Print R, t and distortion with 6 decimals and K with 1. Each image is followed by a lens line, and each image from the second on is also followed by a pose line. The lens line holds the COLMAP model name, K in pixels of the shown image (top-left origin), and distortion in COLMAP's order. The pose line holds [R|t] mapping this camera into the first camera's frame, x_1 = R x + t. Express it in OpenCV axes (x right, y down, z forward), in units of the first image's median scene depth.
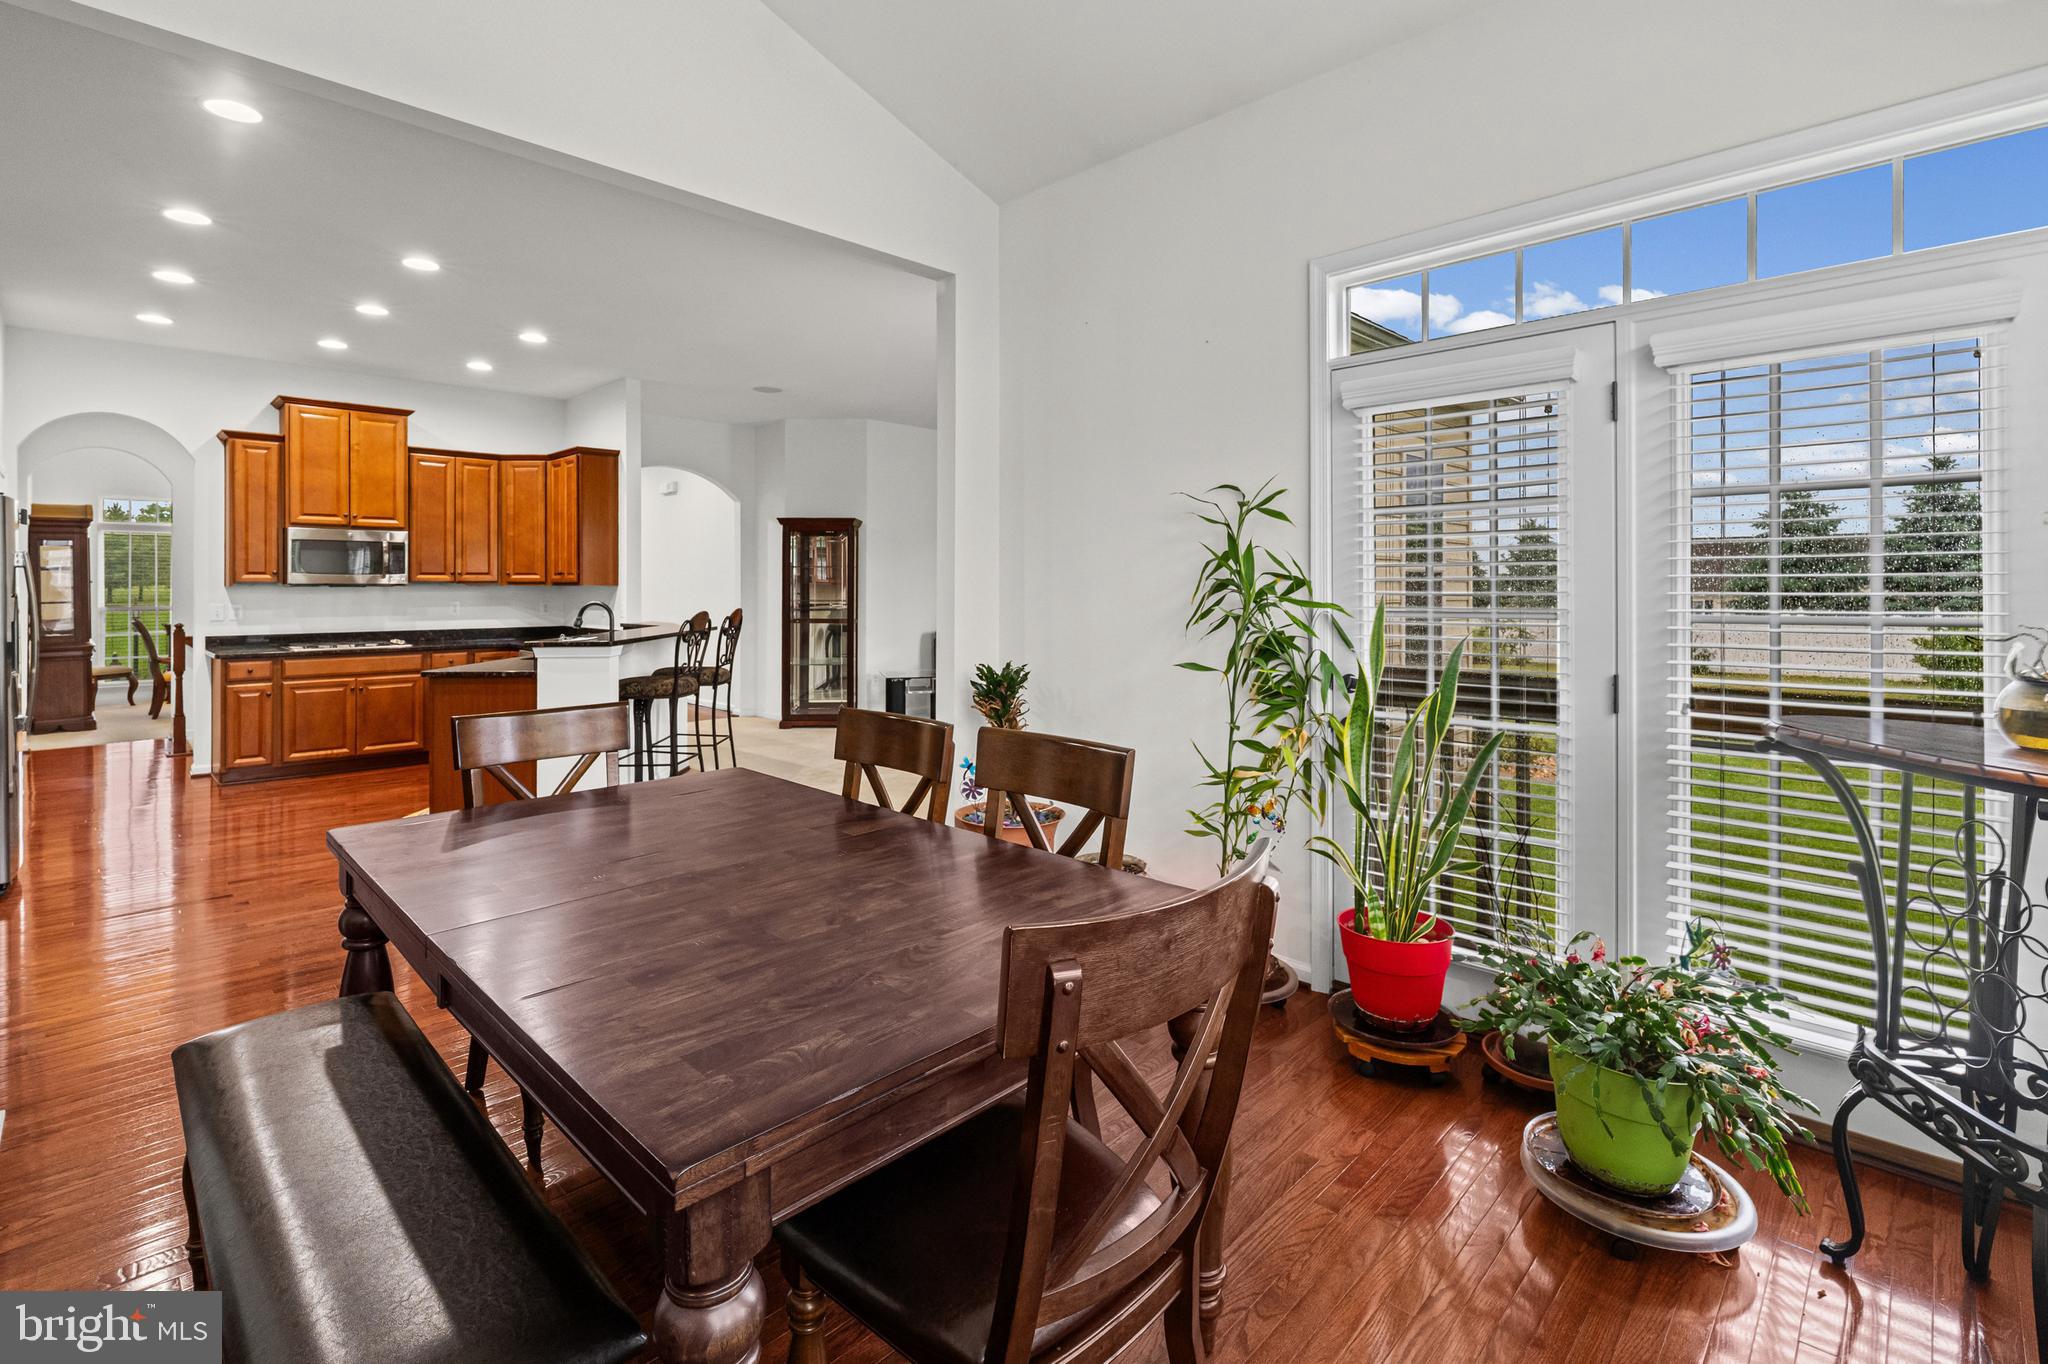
lens RADIAL K [[917.2, 0, 1005.8], [0, 917.2, 581.2], [0, 0, 1]] dist [-0.009999, 0.000503]
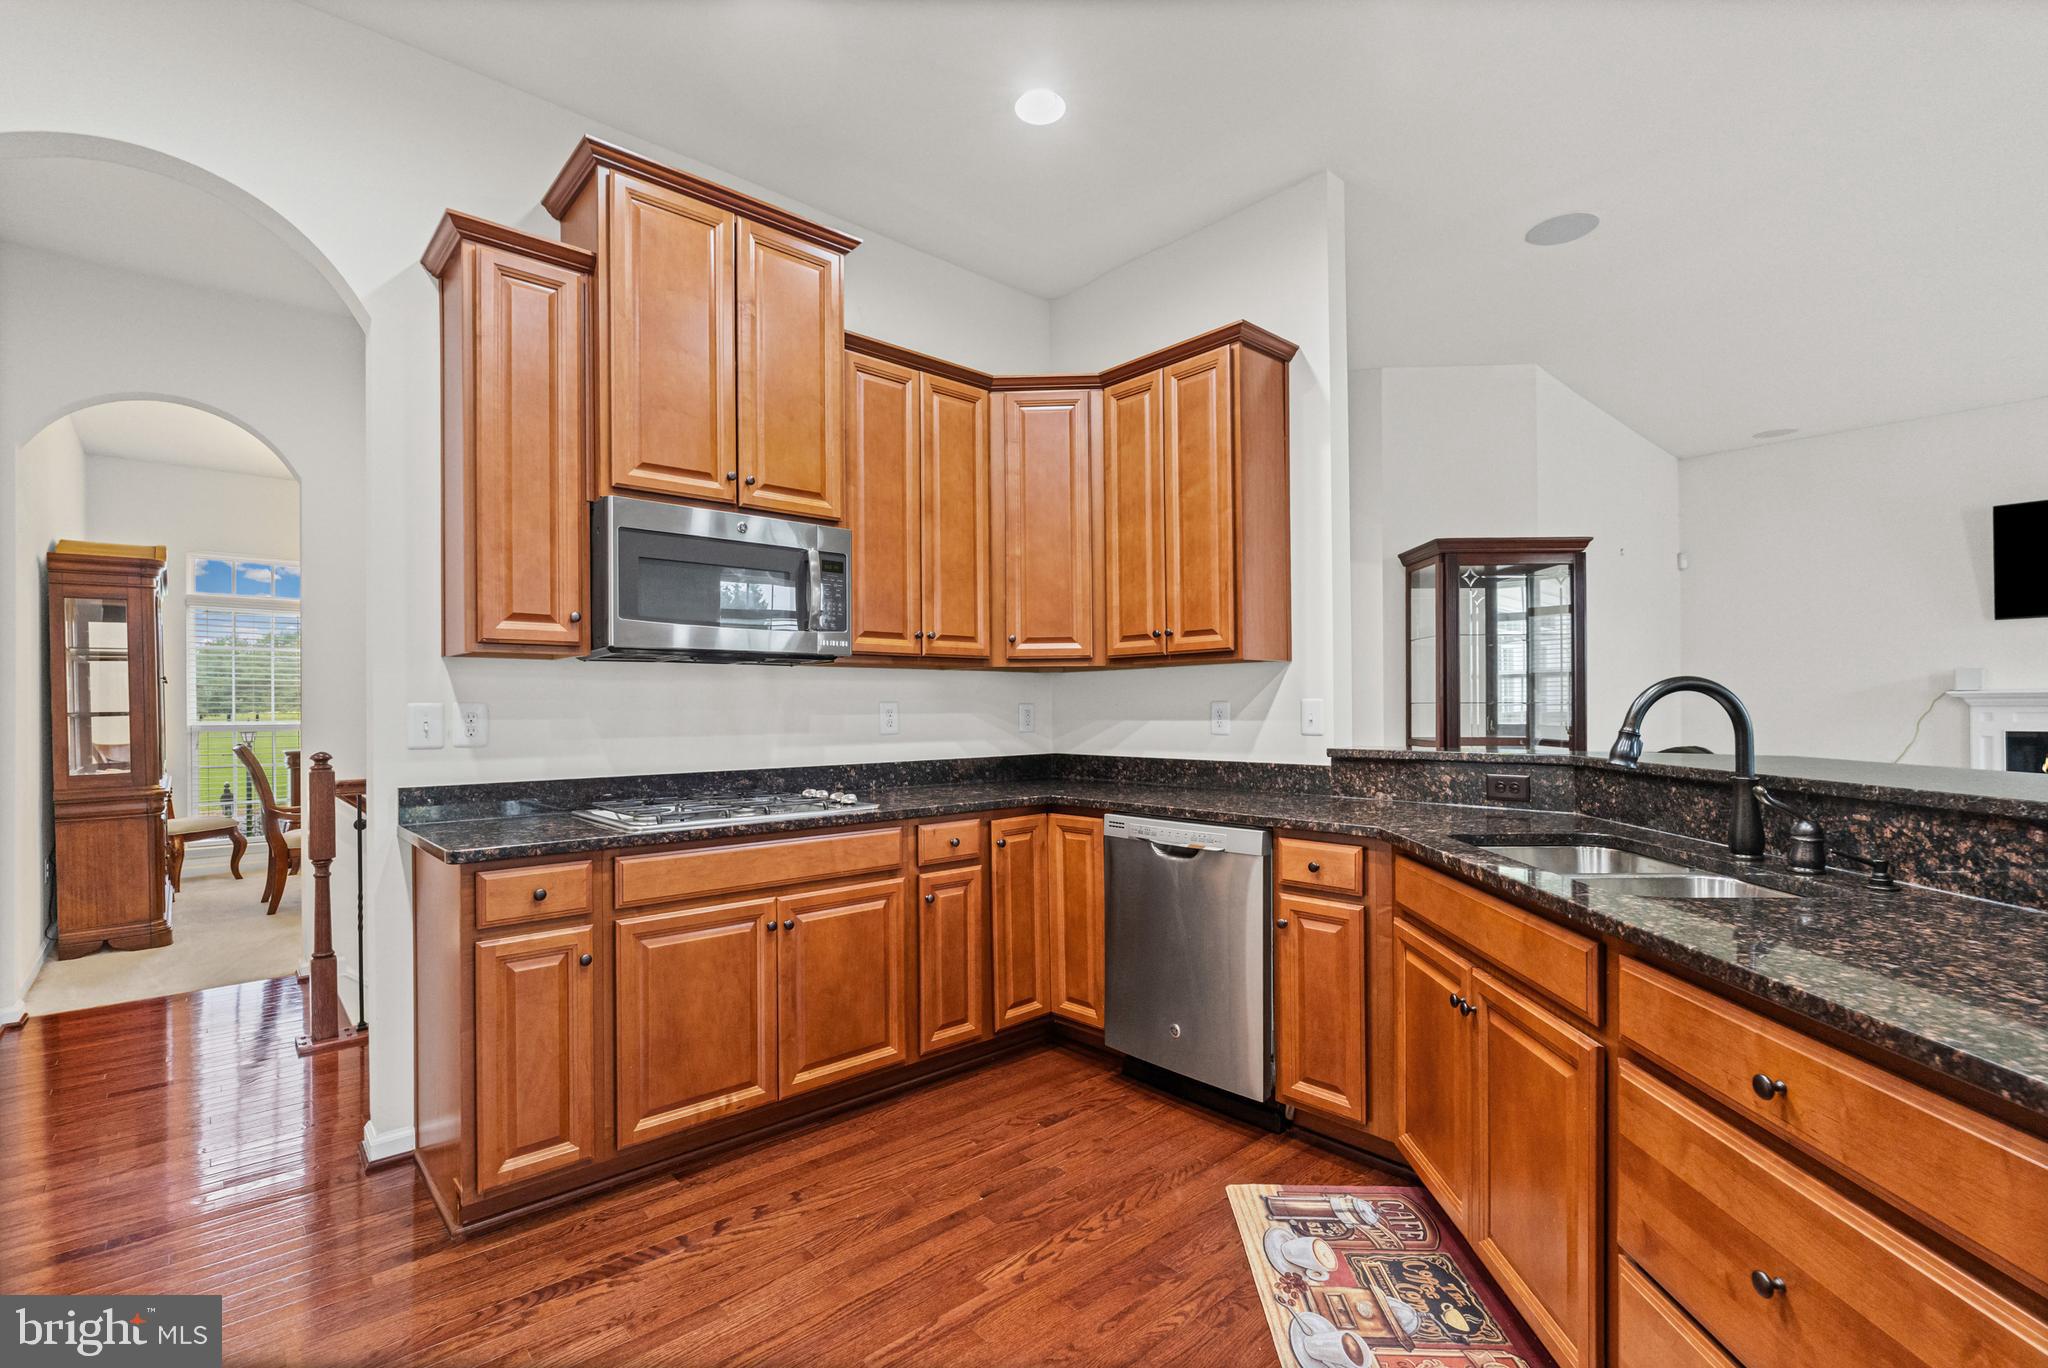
lens RADIAL K [[917.2, 0, 1015.9], [0, 917.2, 703.7], [0, 0, 1]] dist [-0.009999, 0.000503]
pose [[0.997742, -0.006725, -0.066821, -0.569043], [0.006795, 0.999977, 0.000831, 0.025460], [0.066814, -0.001283, 0.997765, 0.608690]]
